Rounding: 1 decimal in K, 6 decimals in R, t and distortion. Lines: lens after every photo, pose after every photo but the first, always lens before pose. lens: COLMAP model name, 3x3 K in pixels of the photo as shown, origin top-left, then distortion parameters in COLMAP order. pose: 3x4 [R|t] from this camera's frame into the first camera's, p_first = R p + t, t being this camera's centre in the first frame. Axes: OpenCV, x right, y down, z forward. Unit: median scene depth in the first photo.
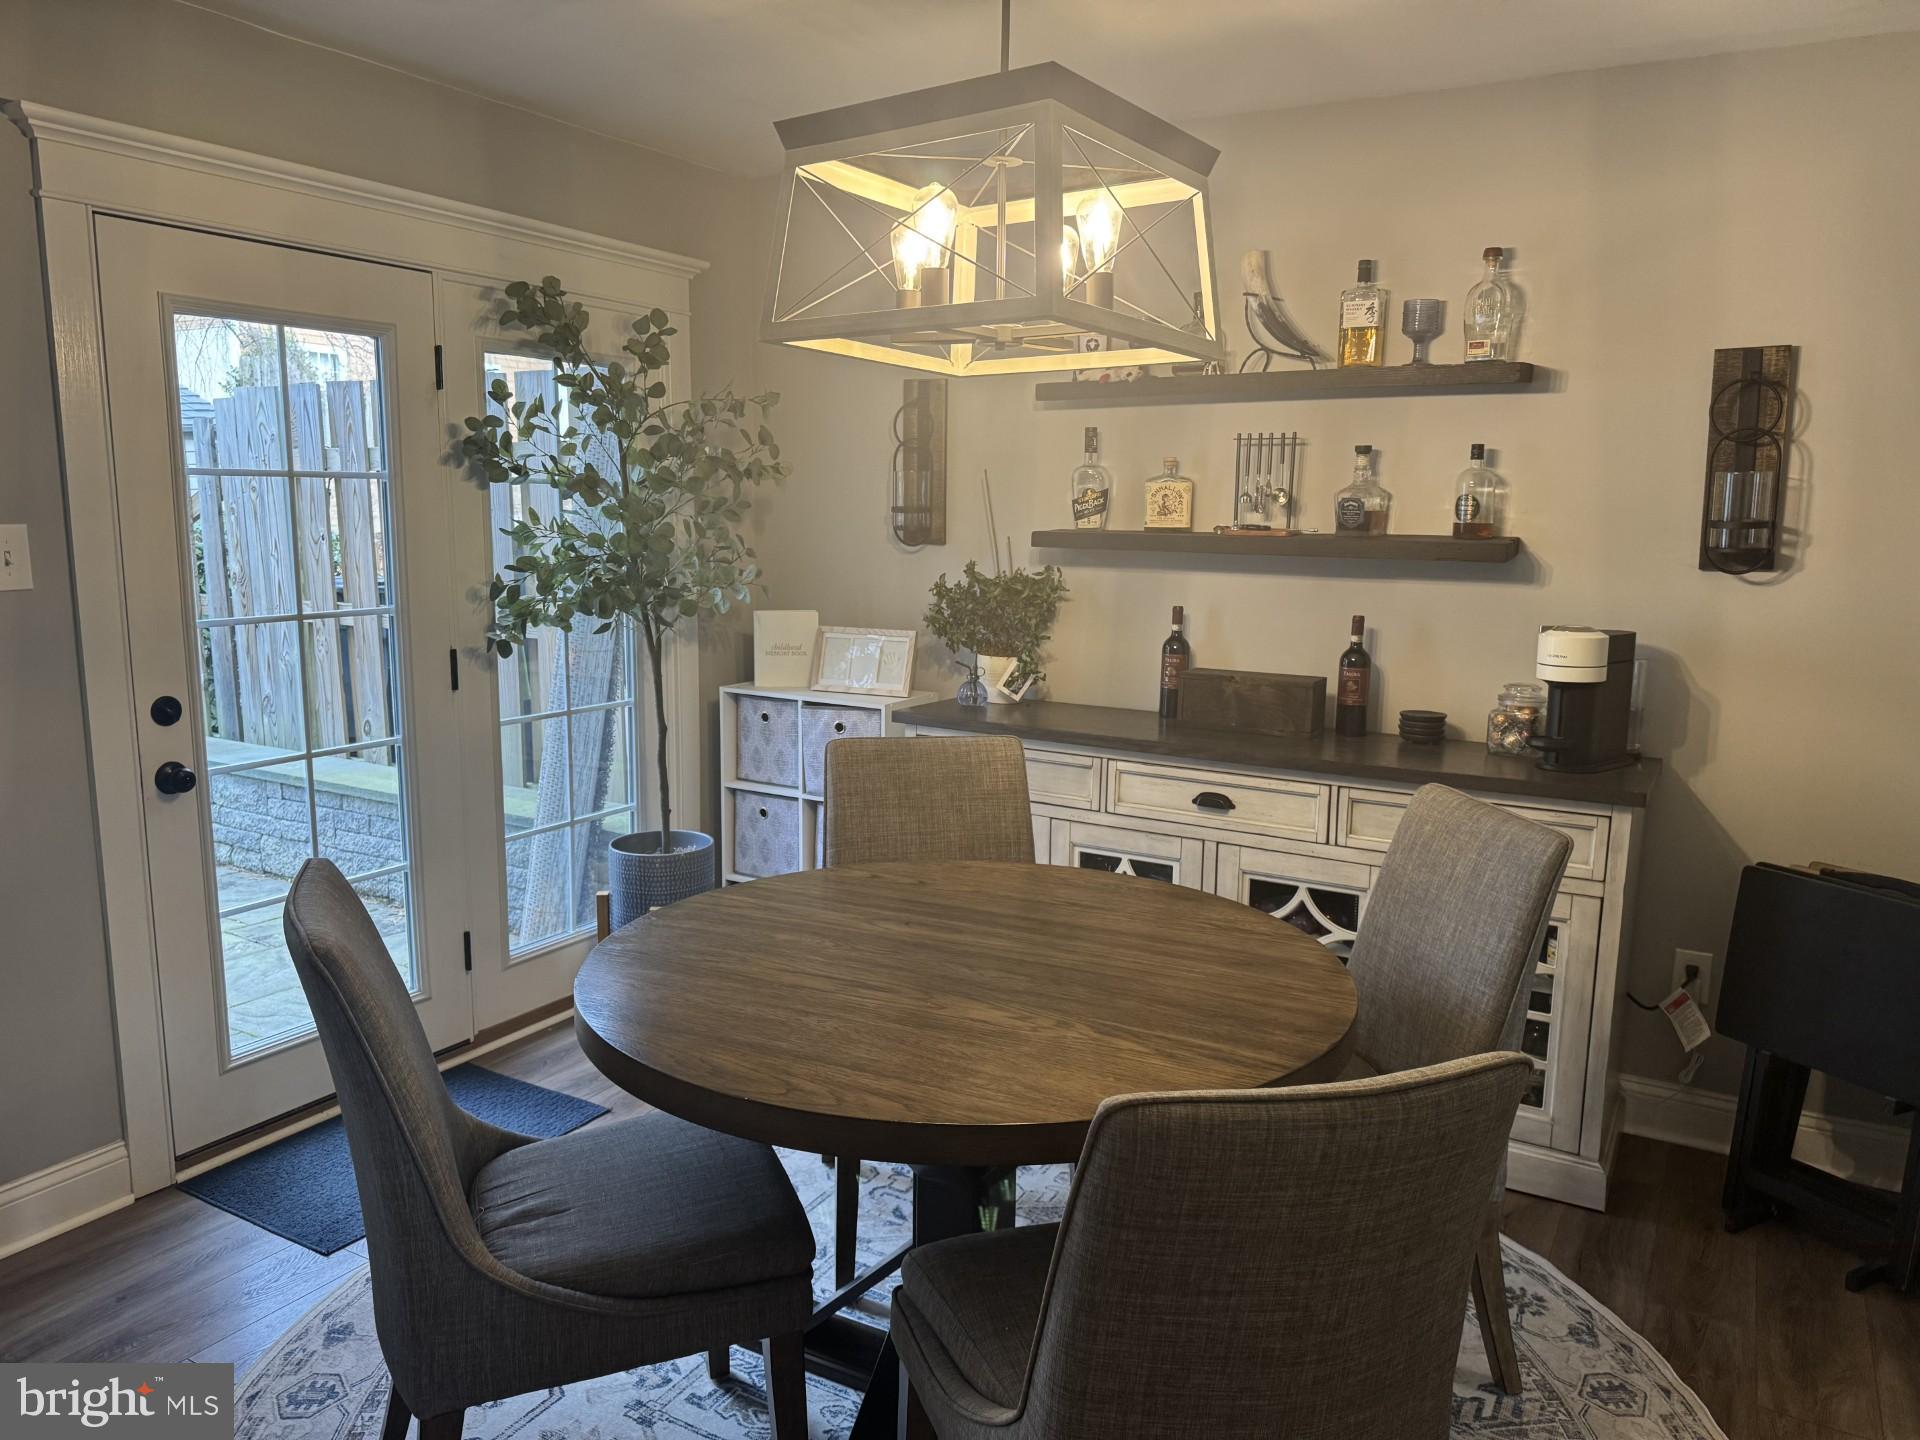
lens RADIAL K [[1376.6, 0, 1000.0], [0, 1376.6, 745.0], [0, 0, 1]] dist [0.084962, -0.099998]
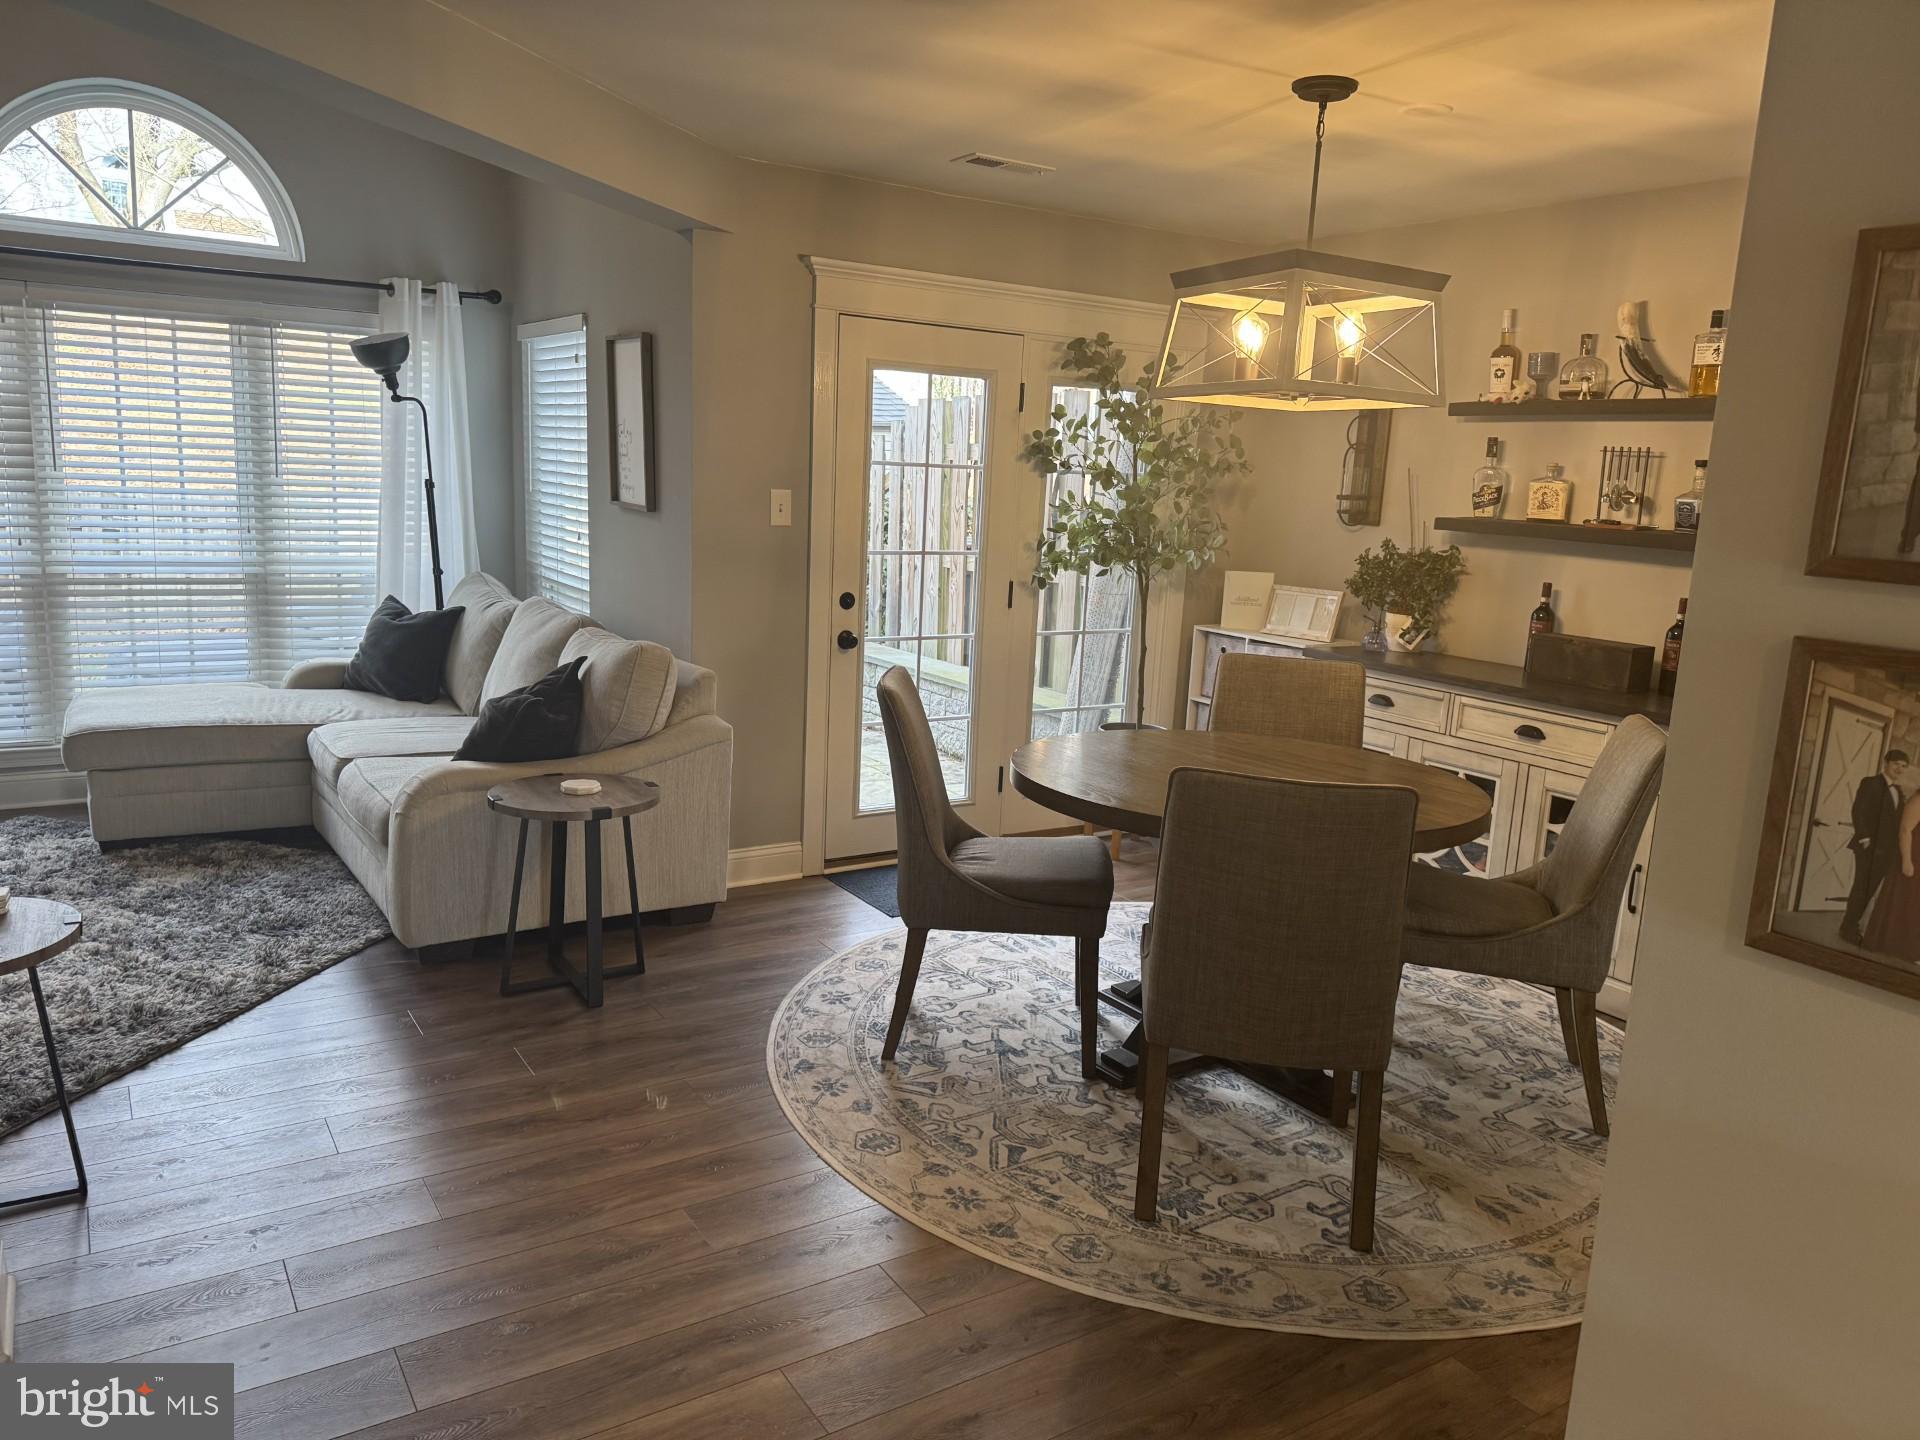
lens RADIAL K [[1338.6, 0, 960.0], [0, 1338.6, 720.0], [0, 0, 1]] dist [0.164692, -0.384052]
pose [[0.890137, 0.108453, -0.442600, 0.221095], [-0.109527, 0.993713, 0.023220, 0.053056], [0.442335, 0.027808, 0.896418, -0.335073]]
